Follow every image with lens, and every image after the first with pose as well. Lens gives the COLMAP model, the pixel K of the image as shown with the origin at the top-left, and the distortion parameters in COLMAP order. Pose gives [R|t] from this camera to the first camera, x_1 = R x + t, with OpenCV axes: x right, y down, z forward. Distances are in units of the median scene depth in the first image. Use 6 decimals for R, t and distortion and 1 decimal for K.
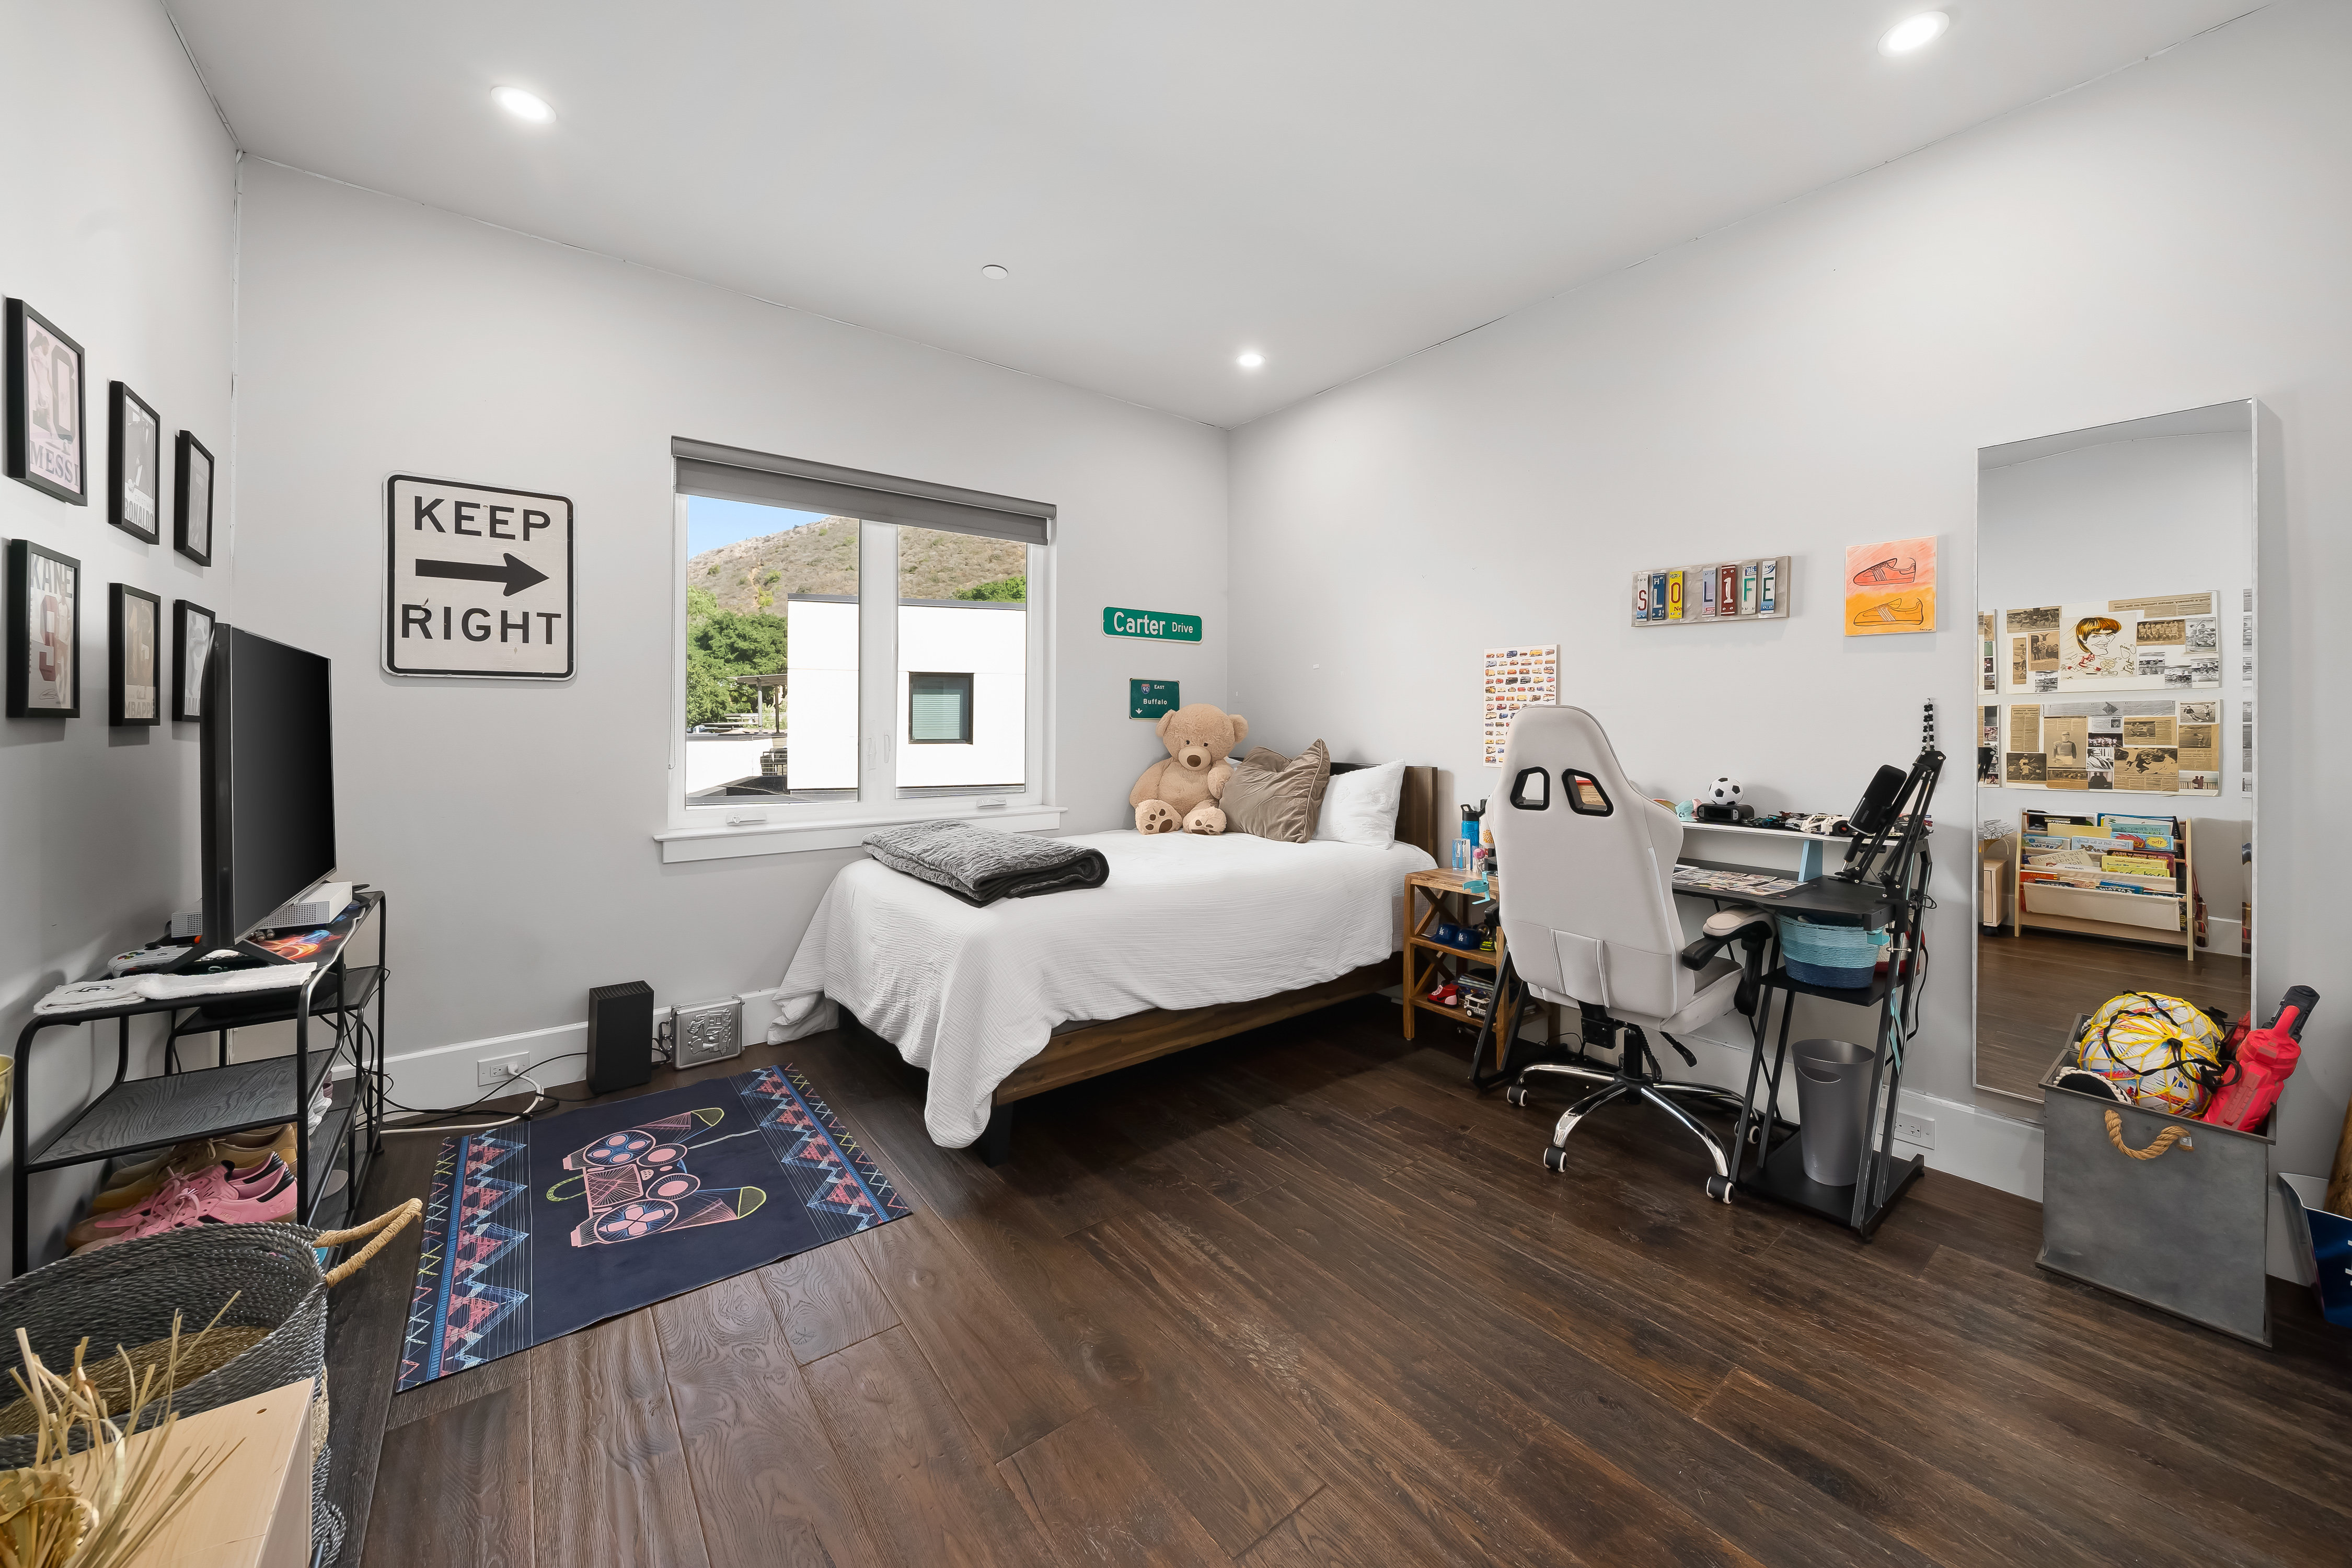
lens RADIAL K [[836.2, 0, 1192.2], [0, 836.2, 725.0], [0, 0, 1]] dist [-0.003748, -0.000441]
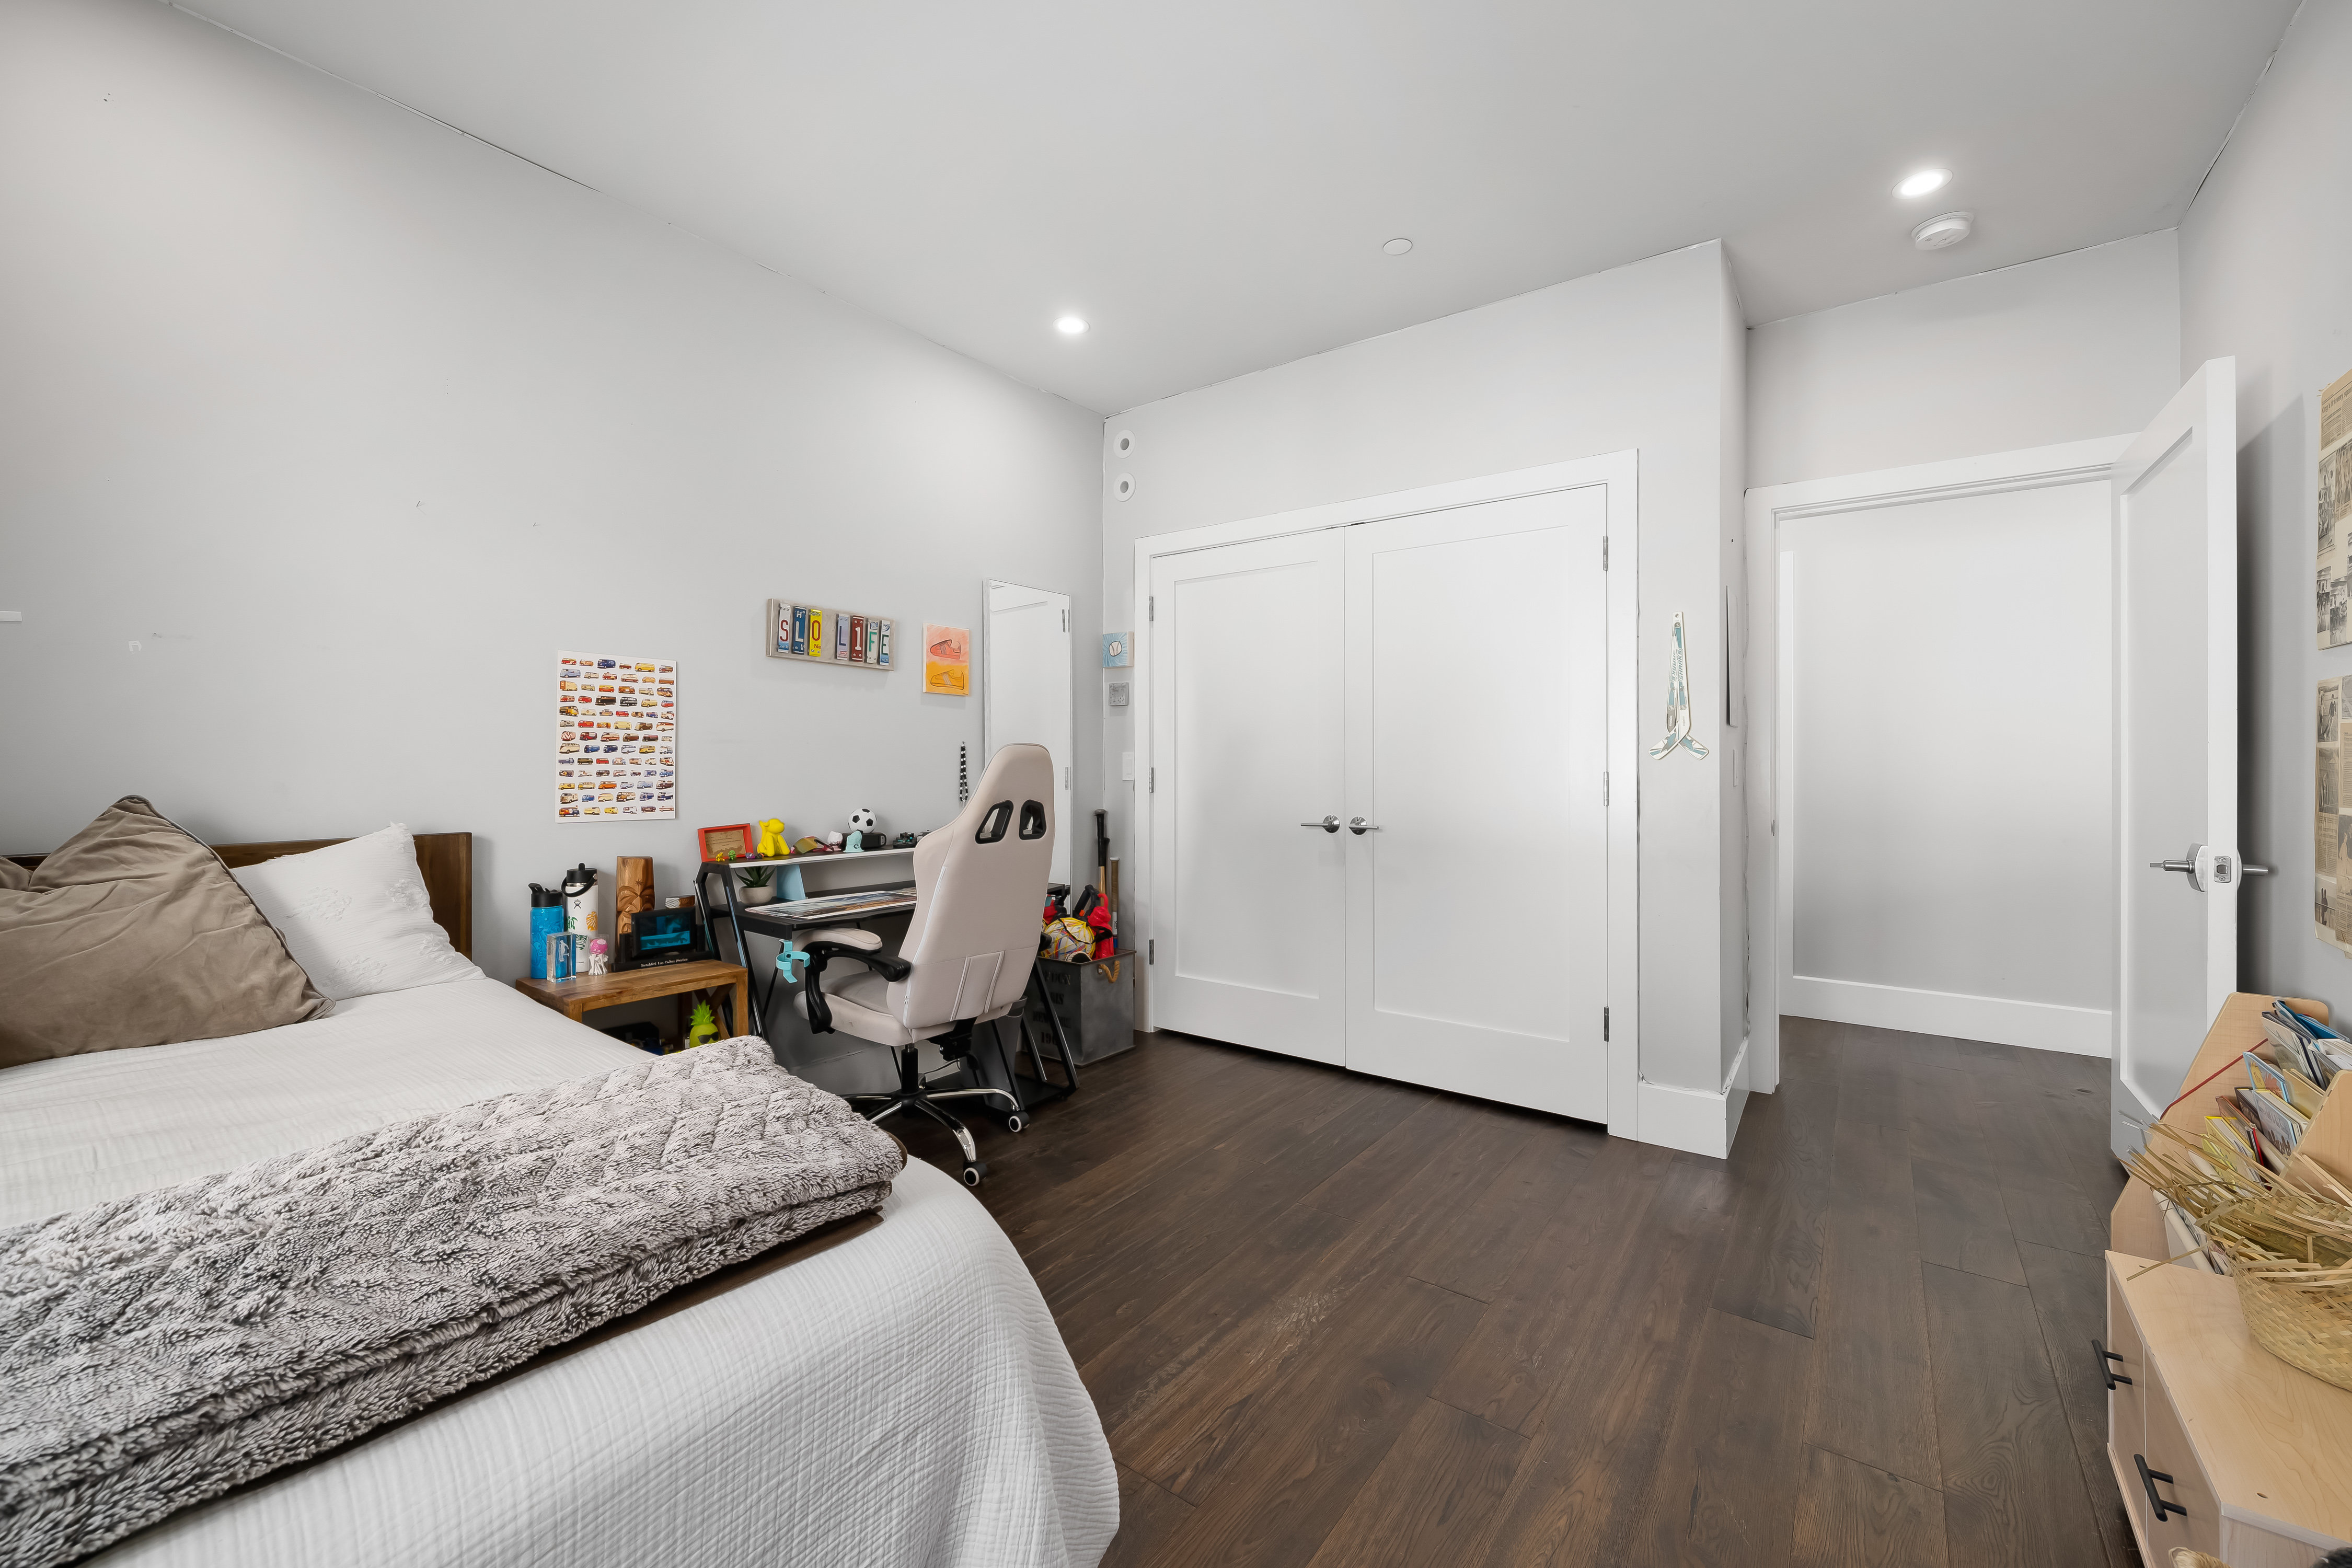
lens RADIAL K [[957.0, 0, 1177.3], [0, 957.0, 766.5], [0, 0, 1]] dist [-0.000157, -0.000028]
pose [[-0.263742, -0.003955, 0.964585, -0.618085], [0.004122, 0.999978, 0.005227, 0.002083], [-0.964584, 0.005354, -0.263720, 0.834854]]
